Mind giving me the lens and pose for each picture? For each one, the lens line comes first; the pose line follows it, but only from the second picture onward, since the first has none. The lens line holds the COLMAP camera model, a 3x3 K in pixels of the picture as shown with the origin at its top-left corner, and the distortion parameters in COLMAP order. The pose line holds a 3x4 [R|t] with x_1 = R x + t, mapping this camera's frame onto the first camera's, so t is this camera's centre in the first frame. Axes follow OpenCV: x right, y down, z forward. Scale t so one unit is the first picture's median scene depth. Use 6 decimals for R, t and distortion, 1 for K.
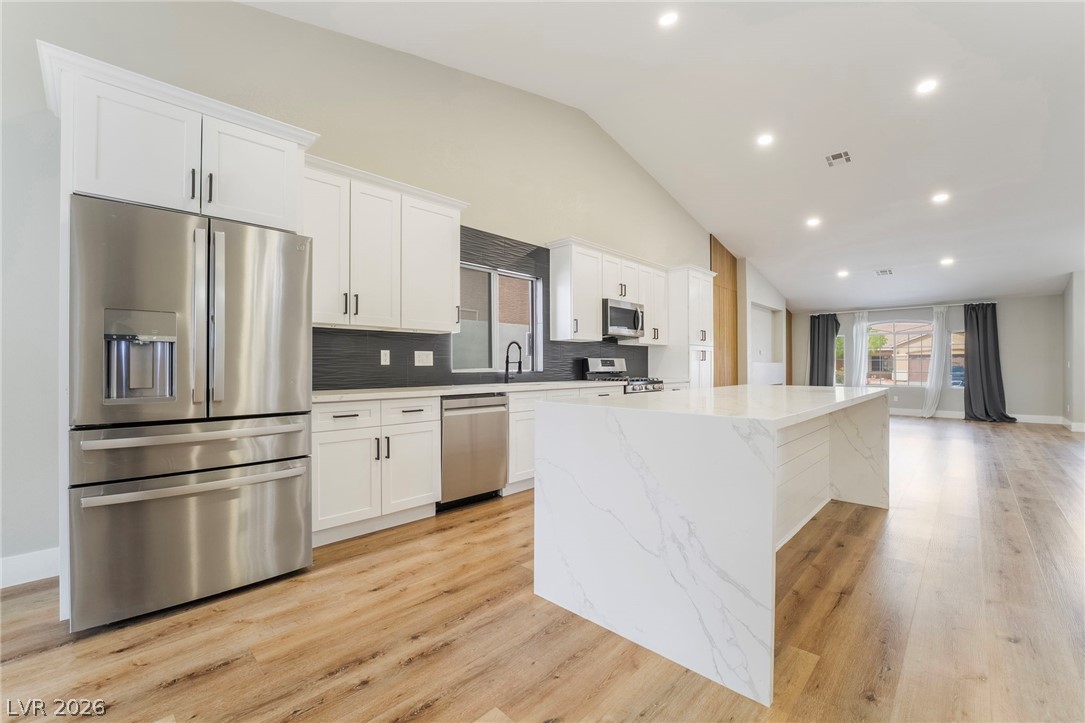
lens RADIAL K [[450.2, 0, 541.7], [0, 450.2, 365.1], [0, 0, 1]] dist [-0.024598, 0.003088]
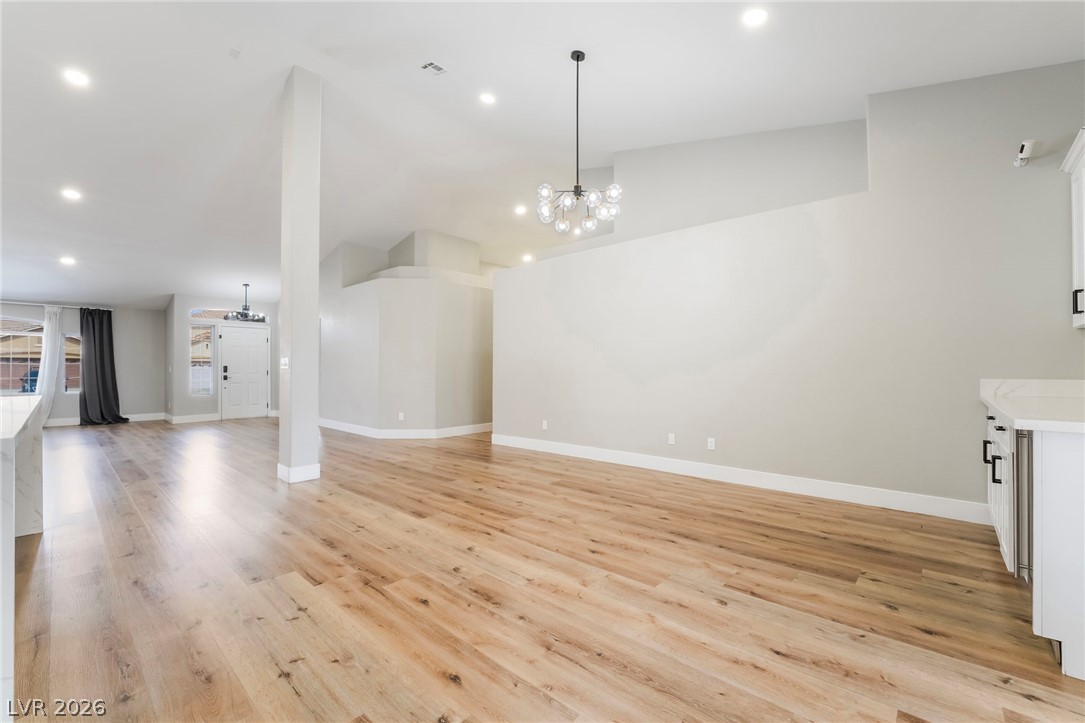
lens RADIAL K [[450.2, 0, 537.0], [0, 450.2, 366.6], [0, 0, 1]] dist [-0.024598, 0.003088]
pose [[-0.026949, 0.006410, 0.999616, -0.075604], [0.001628, 0.999978, -0.006368, 0.001289], [-0.999635, 0.001456, -0.026958, 0.022331]]
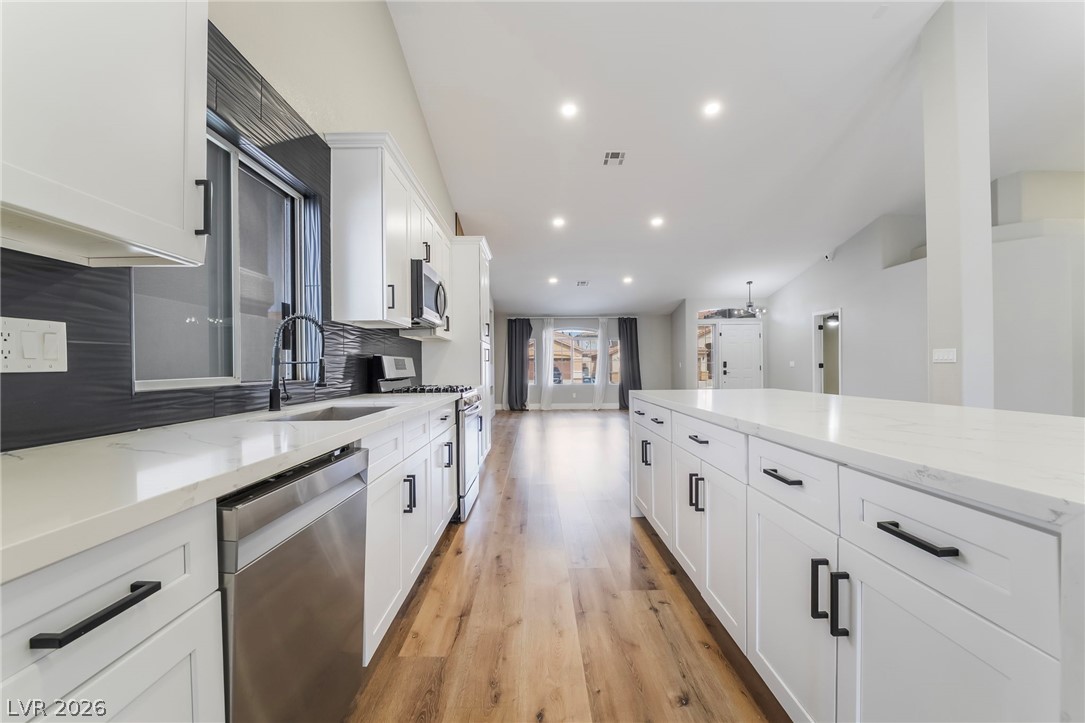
lens RADIAL K [[450.2, 0, 537.8], [0, 450.2, 364.6], [0, 0, 1]] dist [-0.024598, 0.003088]
pose [[0.715726, -0.002526, 0.698376, -0.163813], [0.007936, 0.999958, -0.004516, 0.000238], [-0.698336, 0.008774, 0.715717, 0.430419]]
